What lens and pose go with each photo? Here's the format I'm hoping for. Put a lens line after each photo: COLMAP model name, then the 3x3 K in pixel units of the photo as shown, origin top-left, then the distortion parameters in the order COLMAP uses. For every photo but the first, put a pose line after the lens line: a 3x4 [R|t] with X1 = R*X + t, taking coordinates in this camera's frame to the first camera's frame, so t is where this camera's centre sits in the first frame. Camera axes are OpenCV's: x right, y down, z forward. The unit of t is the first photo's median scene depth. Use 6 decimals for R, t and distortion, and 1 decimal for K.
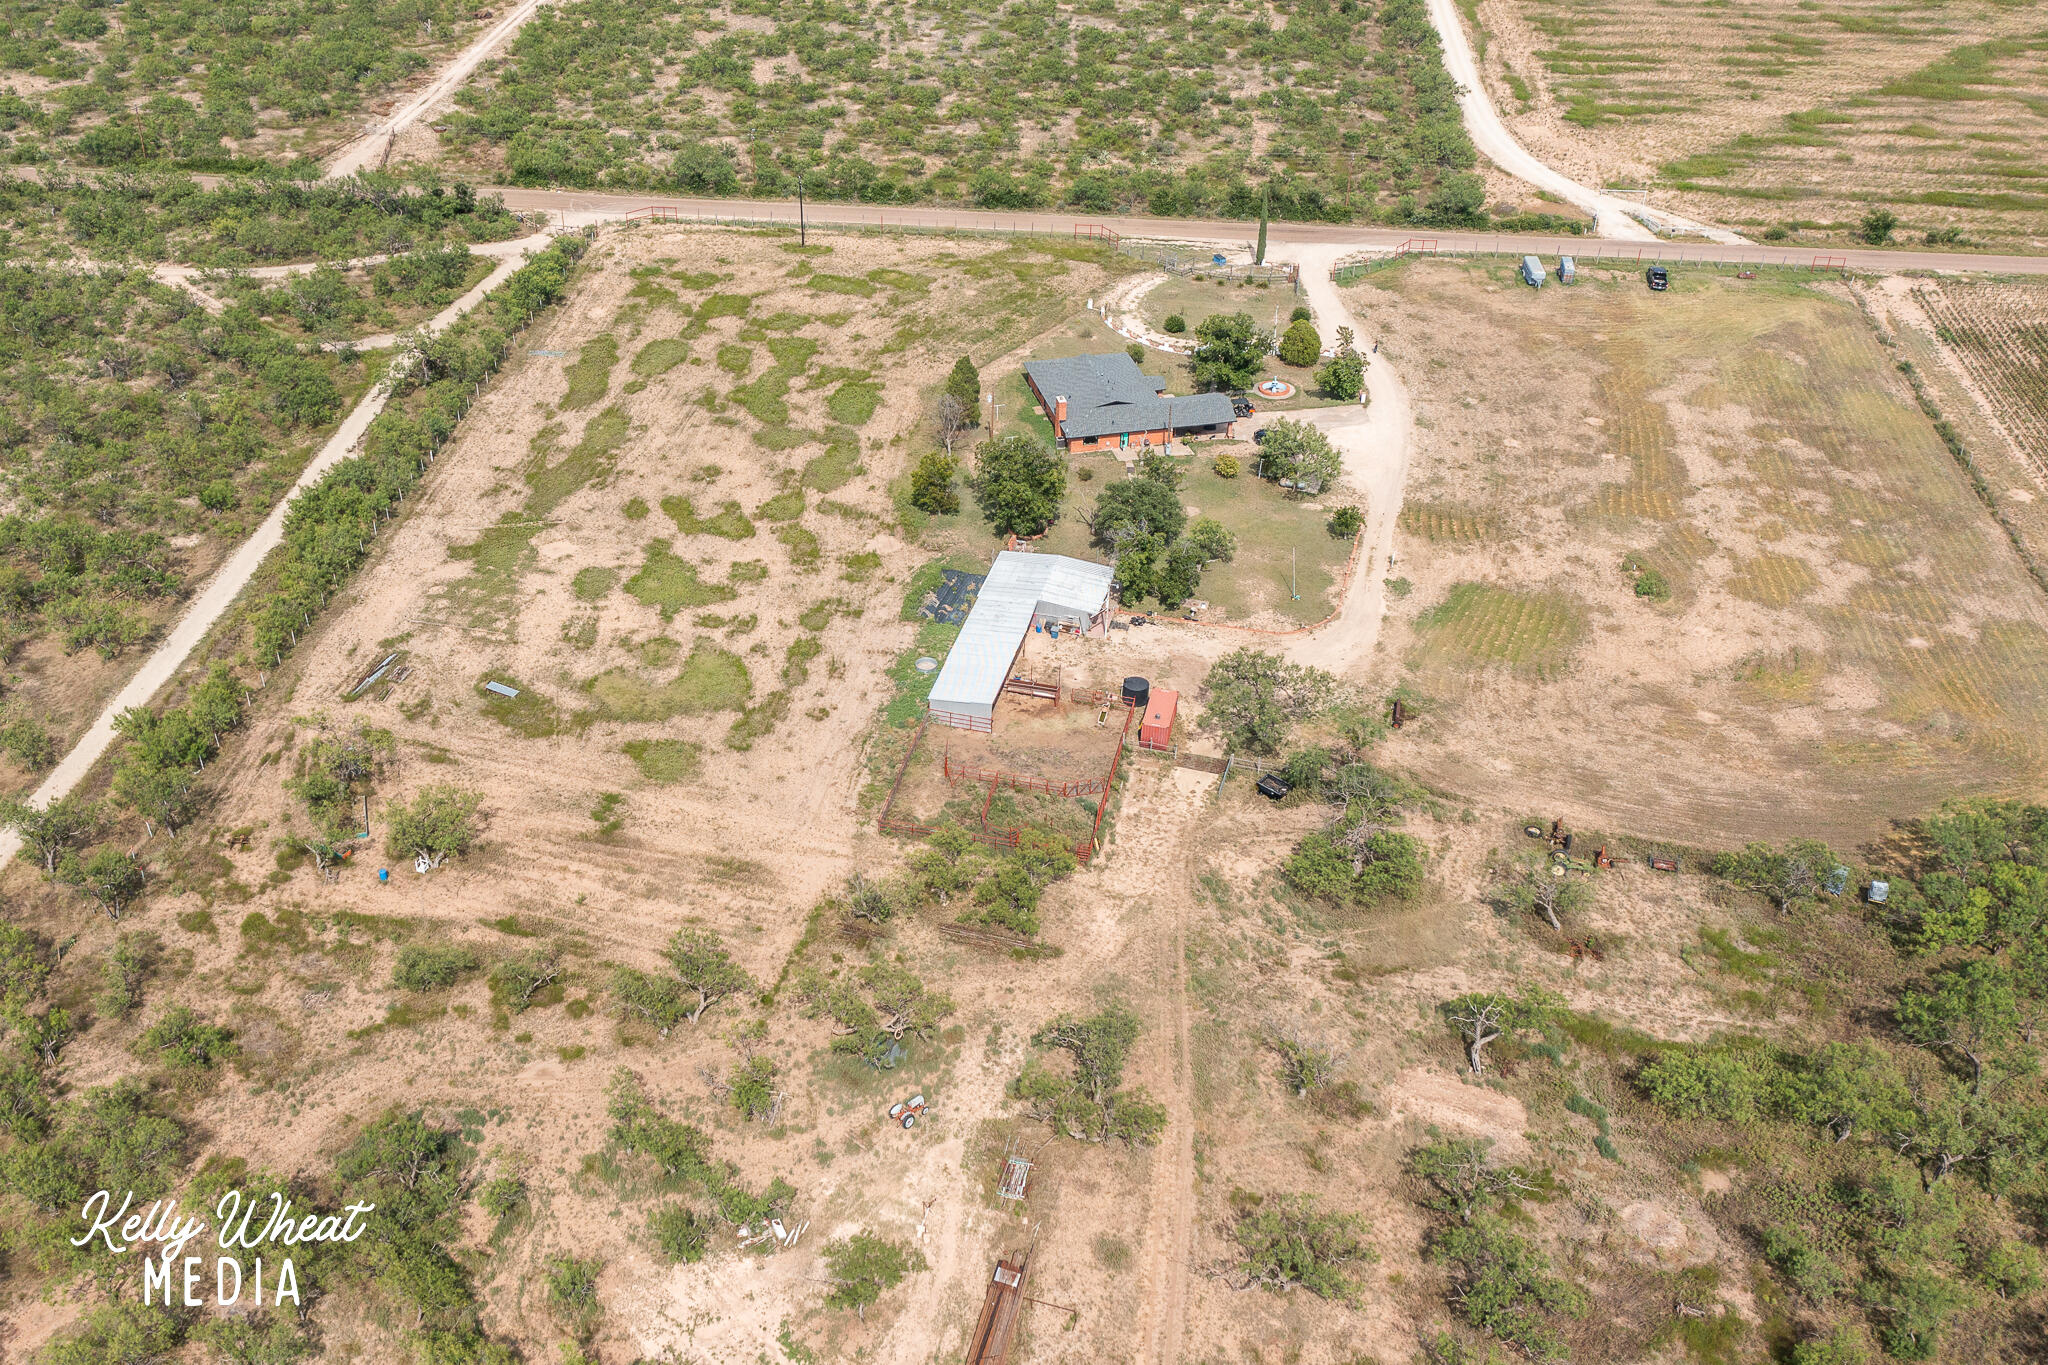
lens RADIAL K [[1860.7, 0, 1022.9], [0, 1860.7, 676.8], [0, 0, 1]] dist [0.008398, 0.006786]
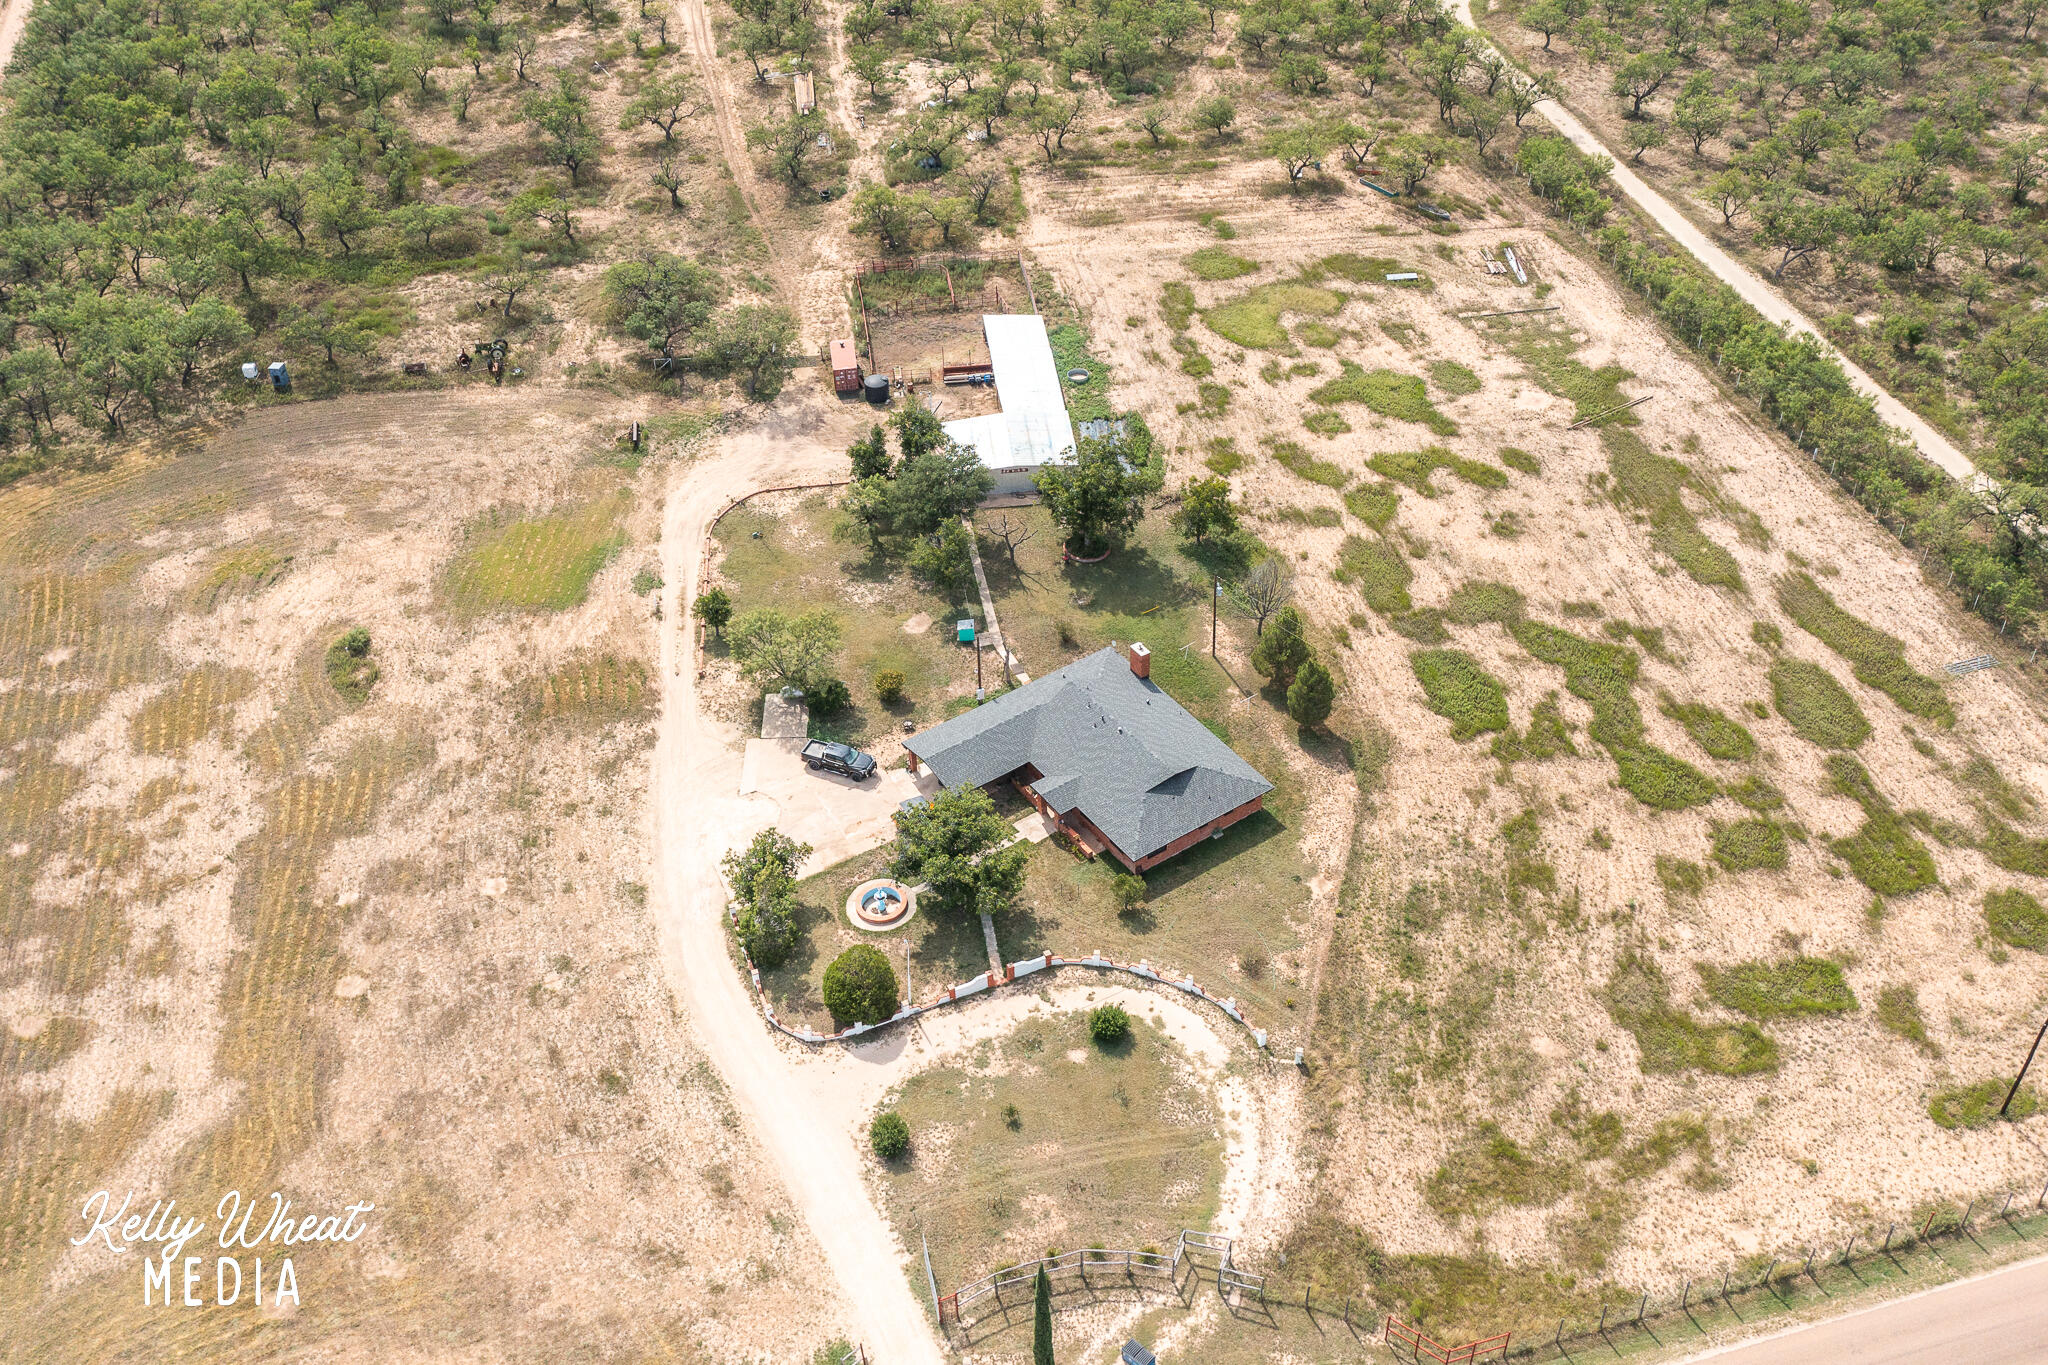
lens RADIAL K [[1997.4, 0, 1062.5], [0, 1997.4, 612.8], [0, 0, 1]] dist [0.009559, 0.000000]
pose [[-0.930275, 0.246506, -0.271703, 0.266501], [-0.189666, 0.310792, 0.931362, -0.912096], [0.314029, 0.917956, -0.242368, 1.245309]]
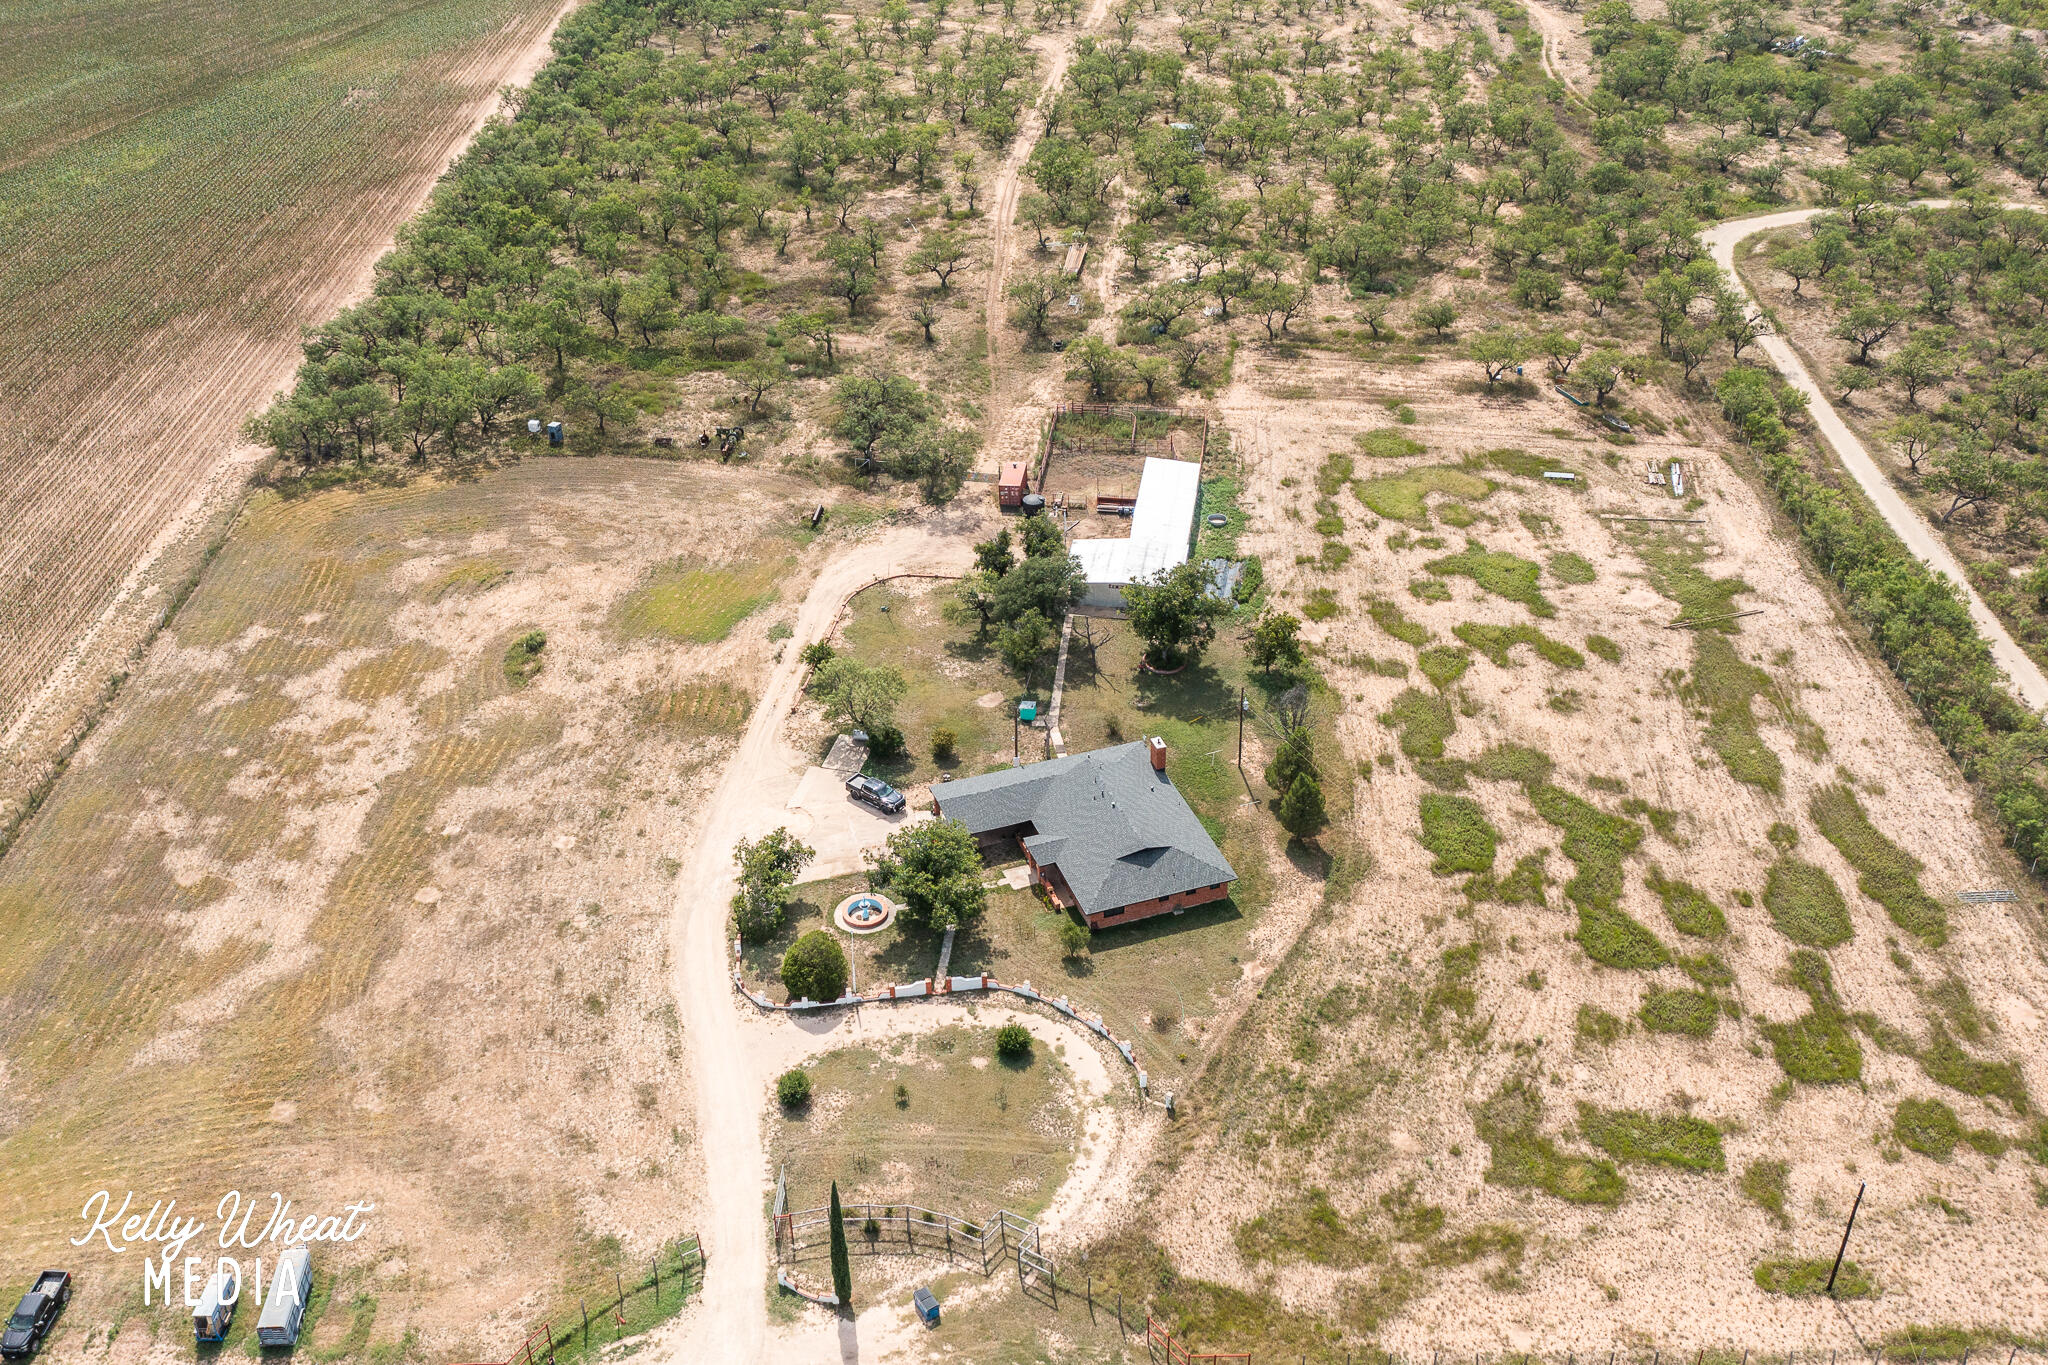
lens RADIAL K [[1997.4, 0, 1006.0], [0, 1997.4, 673.2], [0, 0, 1]] dist [0.009559, 0.000000]
pose [[-0.996054, 0.074215, -0.048669, 0.129051], [-0.017388, 0.374567, 0.927037, -0.990309], [0.087030, 0.924225, -0.371799, 1.367306]]
